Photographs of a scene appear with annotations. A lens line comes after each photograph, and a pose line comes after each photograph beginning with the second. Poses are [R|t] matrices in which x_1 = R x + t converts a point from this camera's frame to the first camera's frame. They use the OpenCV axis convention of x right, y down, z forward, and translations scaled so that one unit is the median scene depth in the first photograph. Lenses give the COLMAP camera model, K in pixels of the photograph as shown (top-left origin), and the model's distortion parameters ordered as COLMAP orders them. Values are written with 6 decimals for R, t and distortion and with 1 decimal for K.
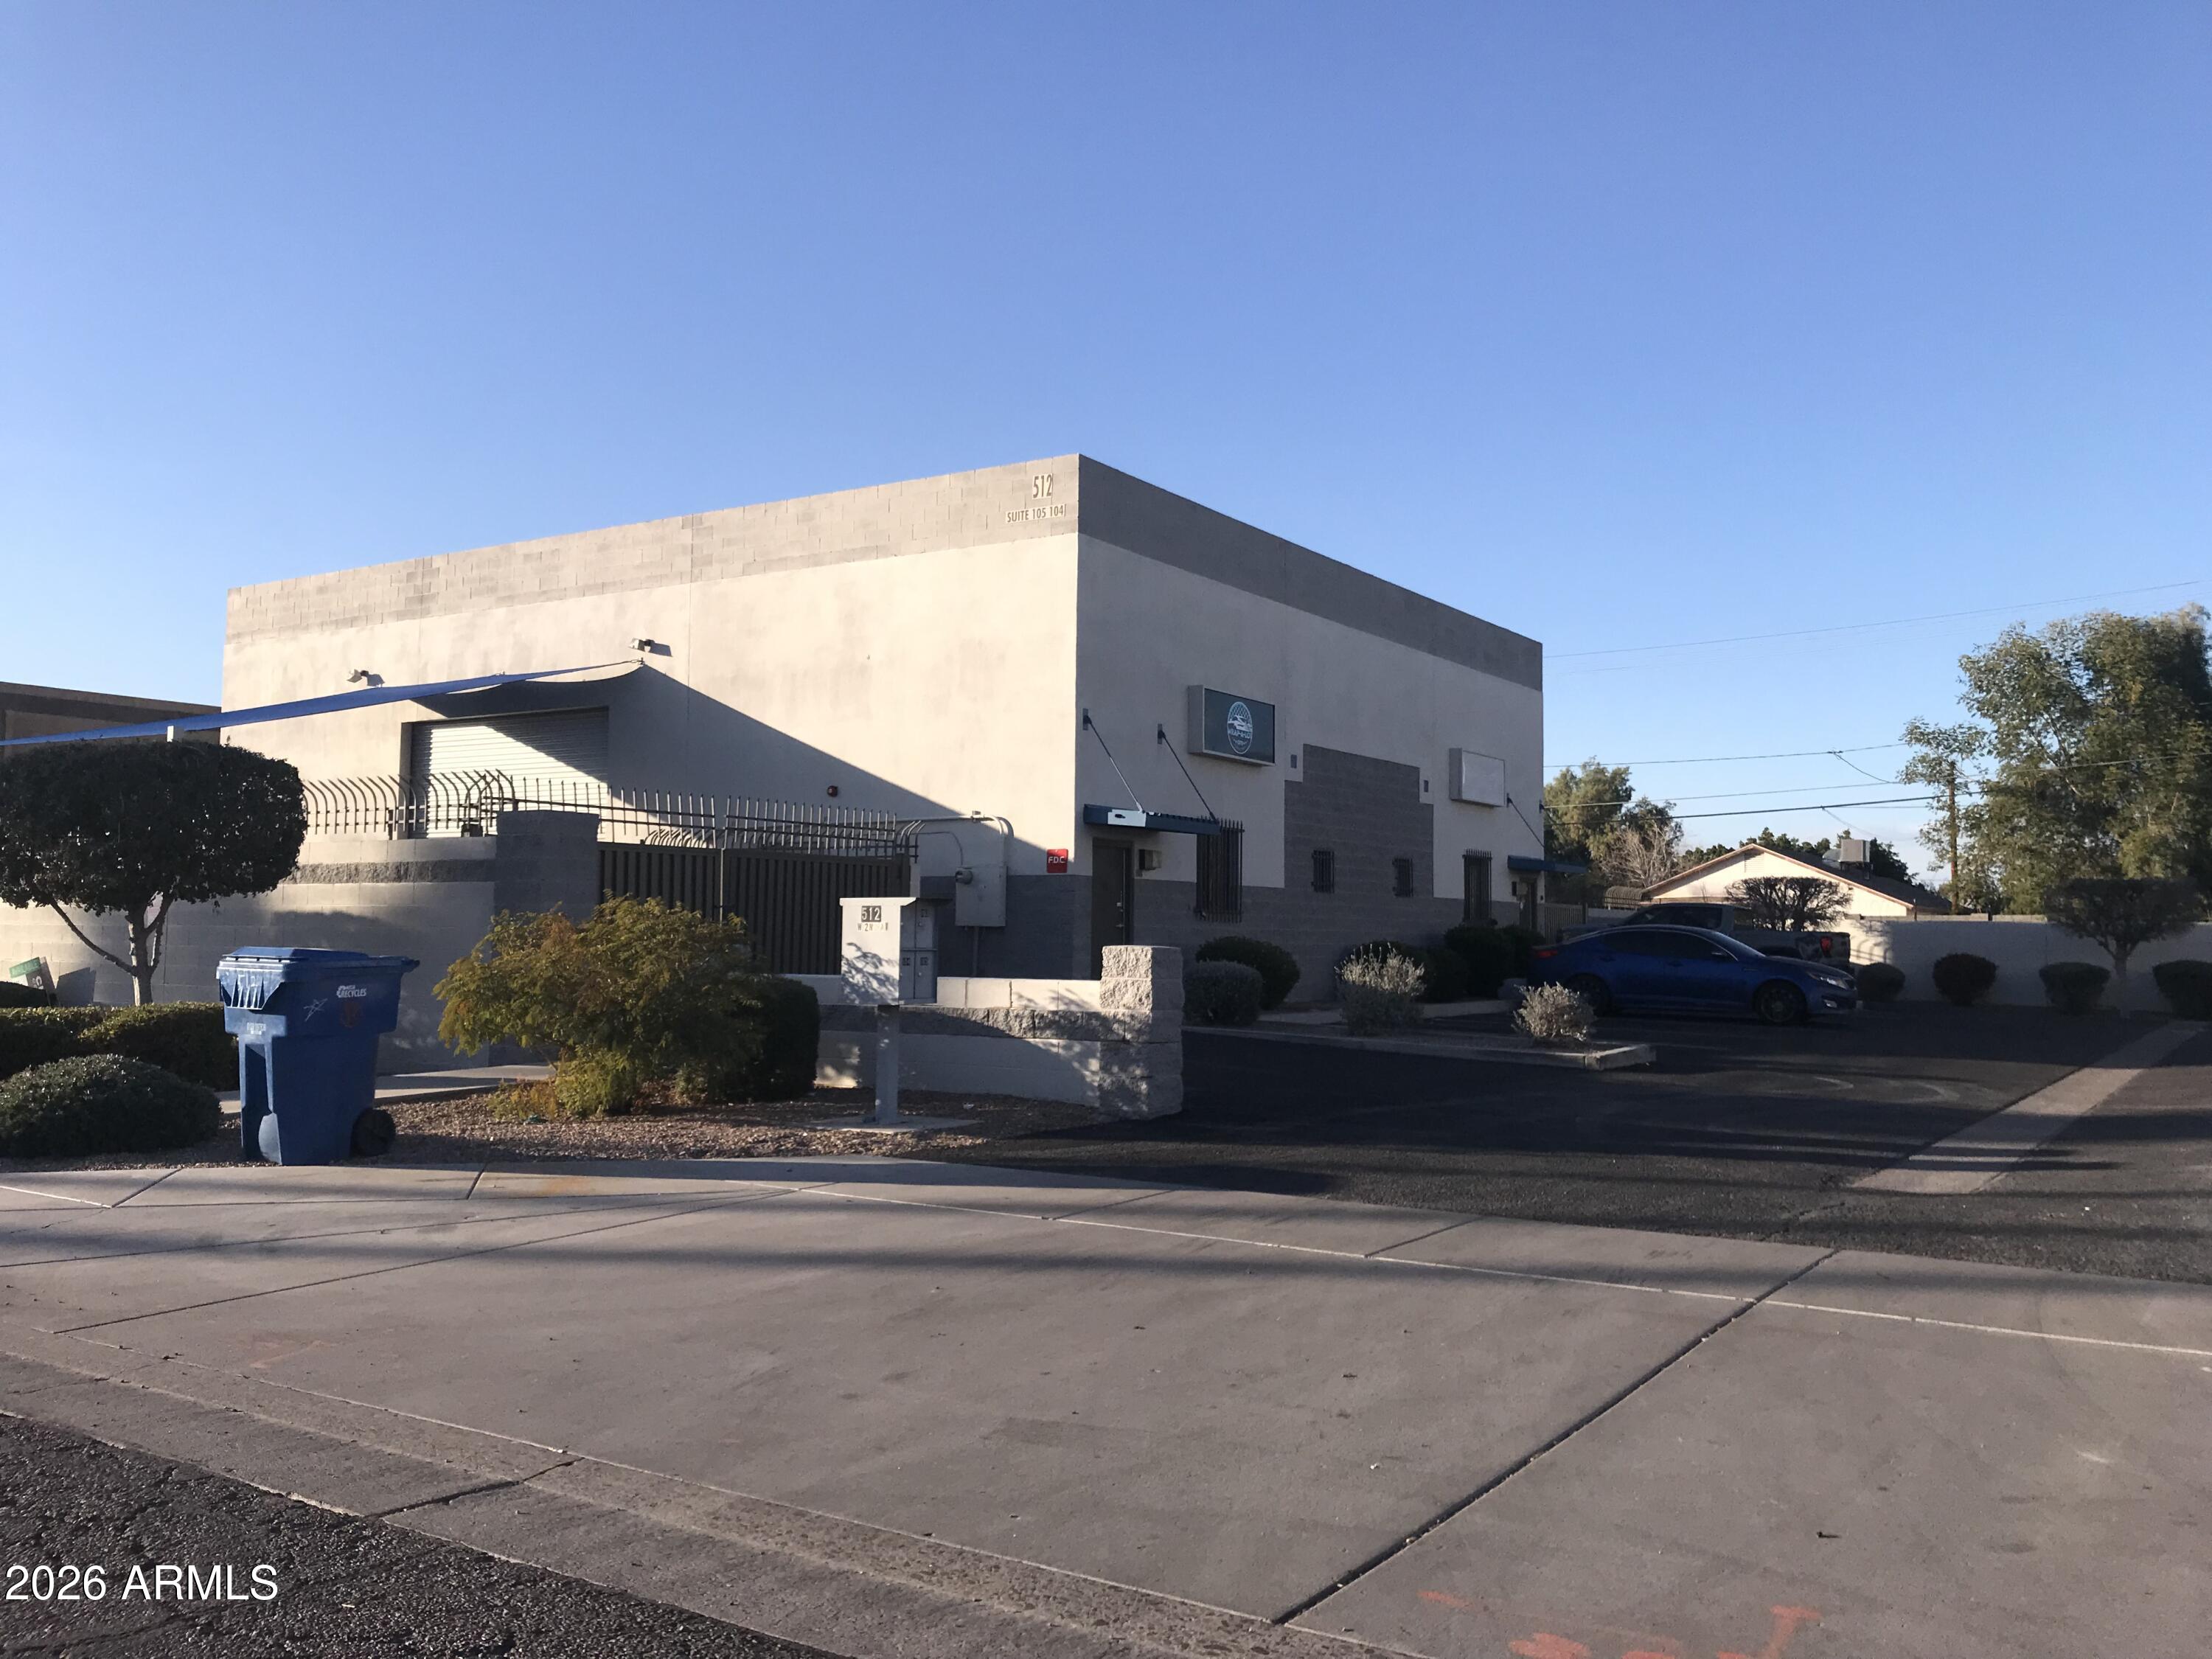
lens RADIAL K [[1819.7, 0, 1106.0], [0, 1819.7, 829.5], [0, 0, 1]] dist [0.000118, -0.000033]
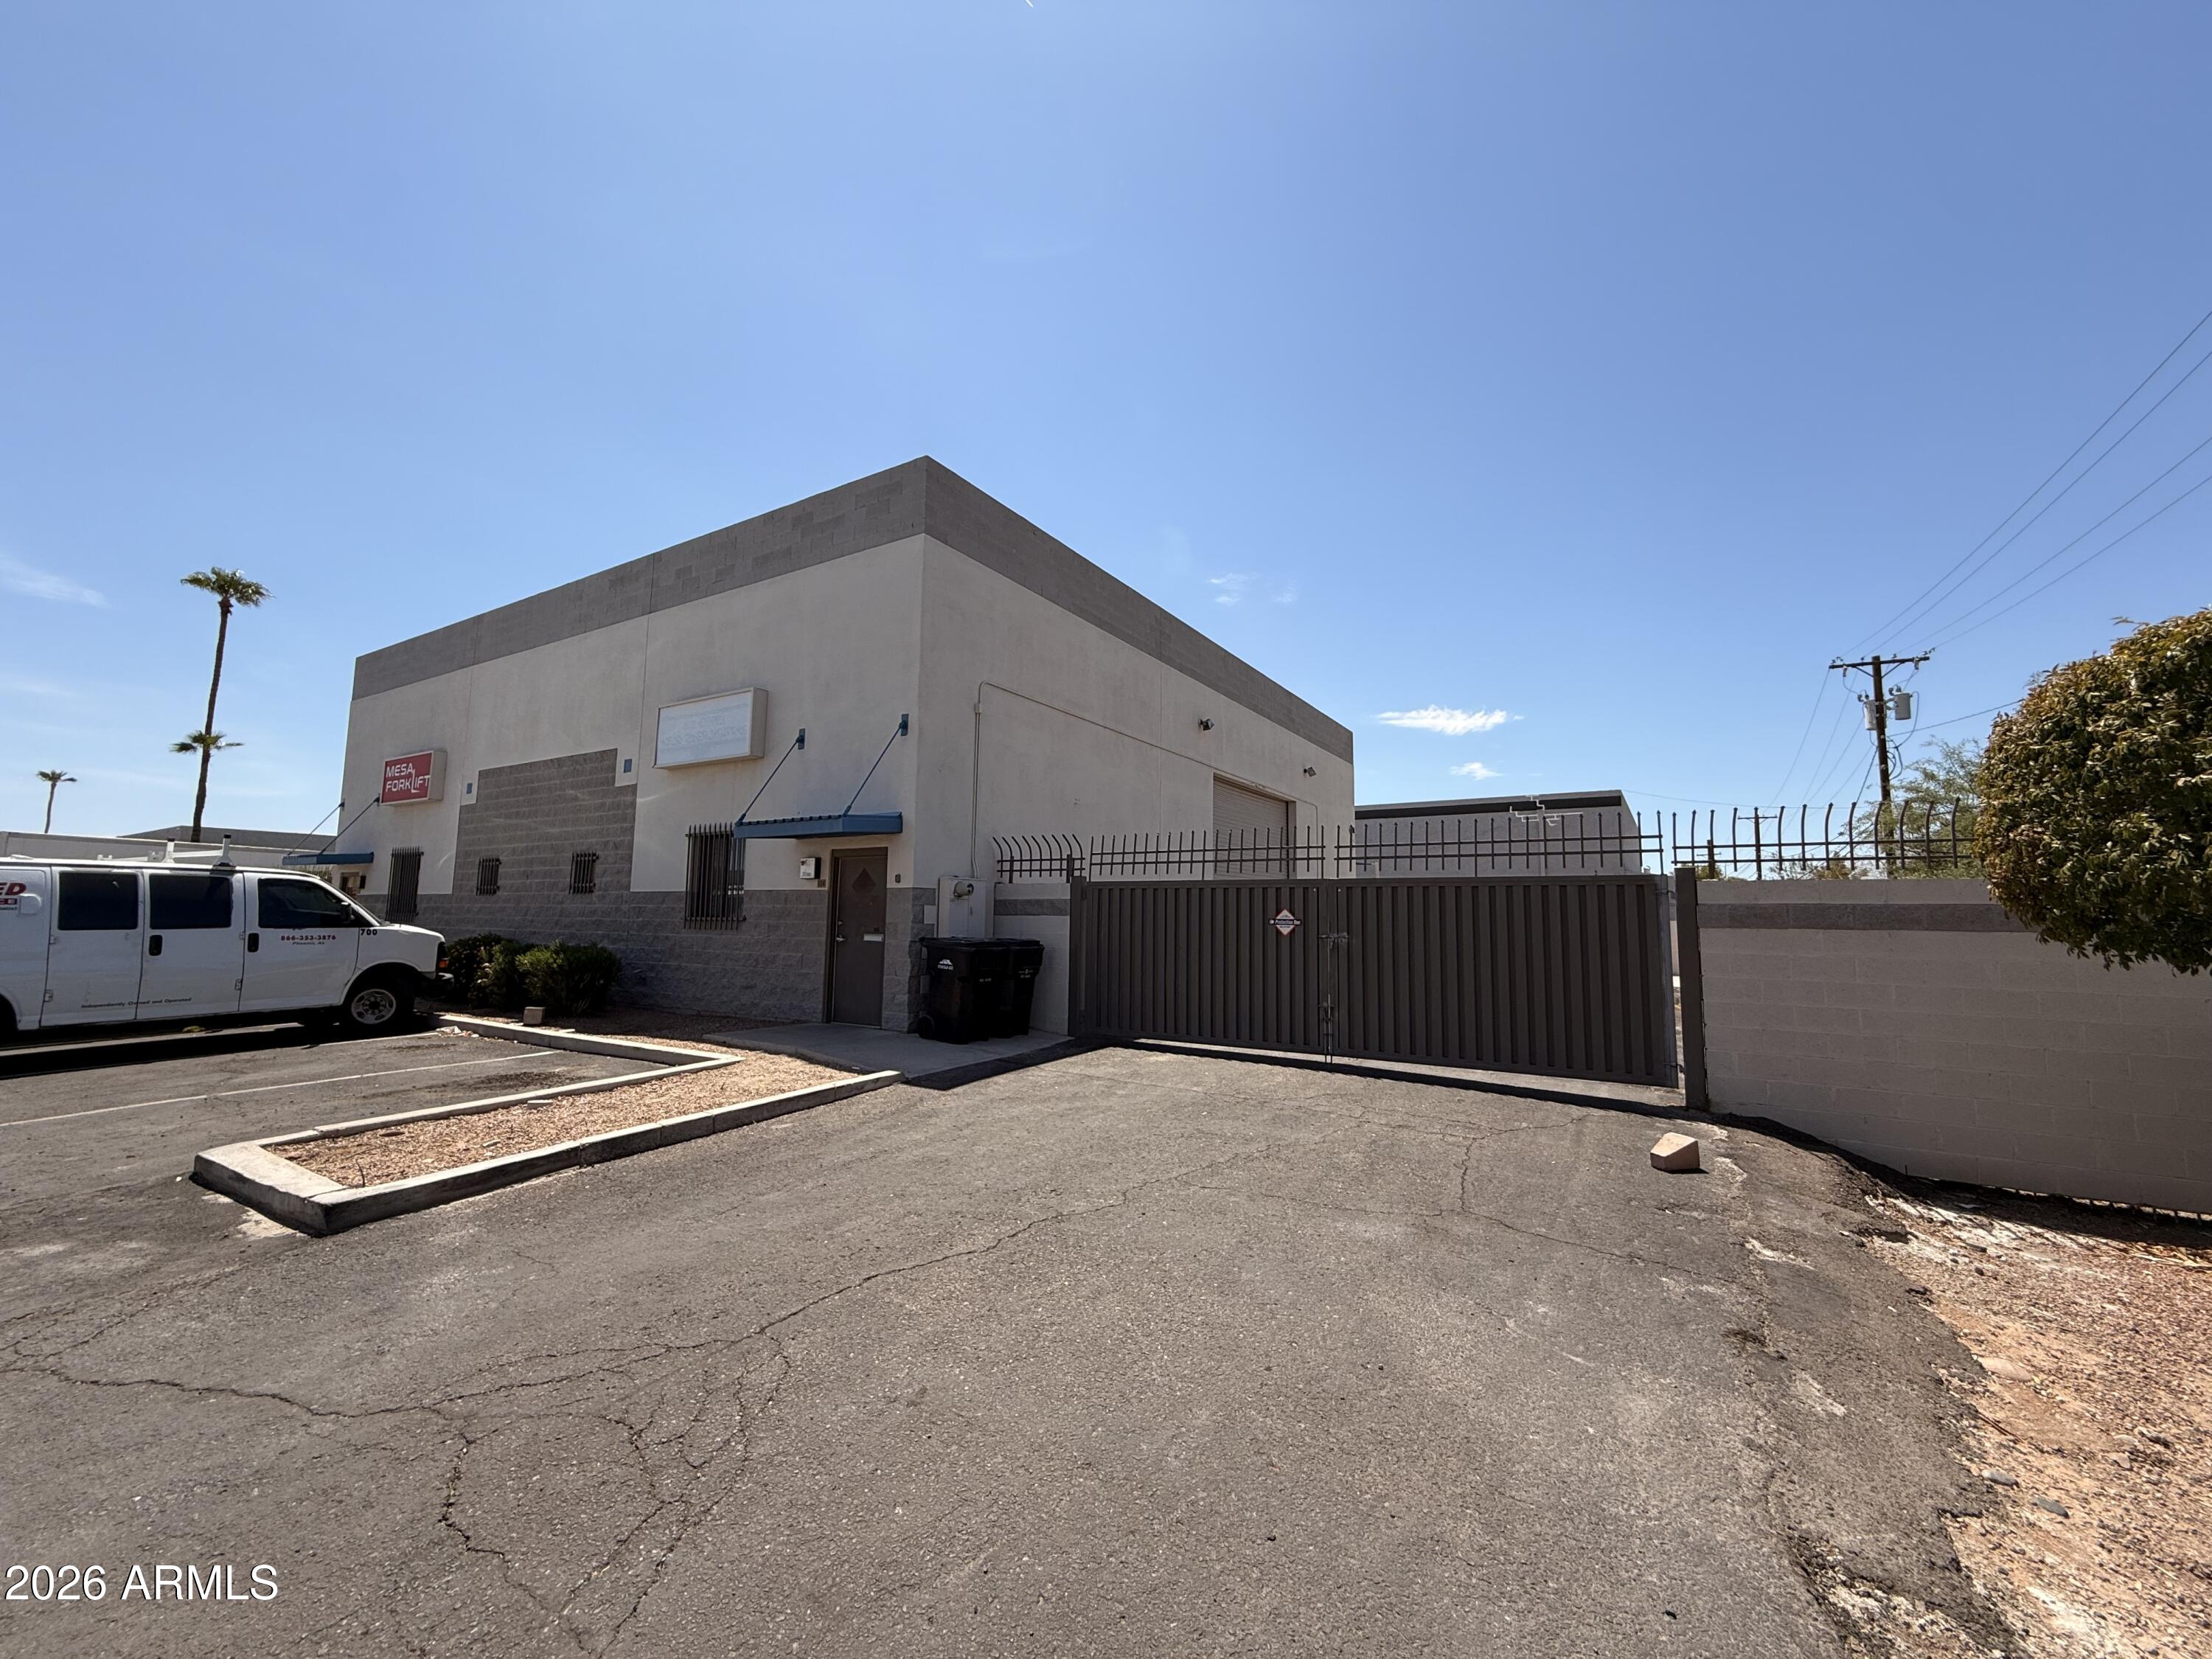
lens RADIAL K [[883.9, 0, 1106.0], [0, 883.9, 829.5], [0, 0, 1]] dist [0.000087, 0.000004]
pose [[0.030243, -0.116403, -0.992741, 0.680730], [0.045590, 0.992323, -0.114965, 0.074866], [0.998502, -0.041783, 0.035317, 1.365214]]
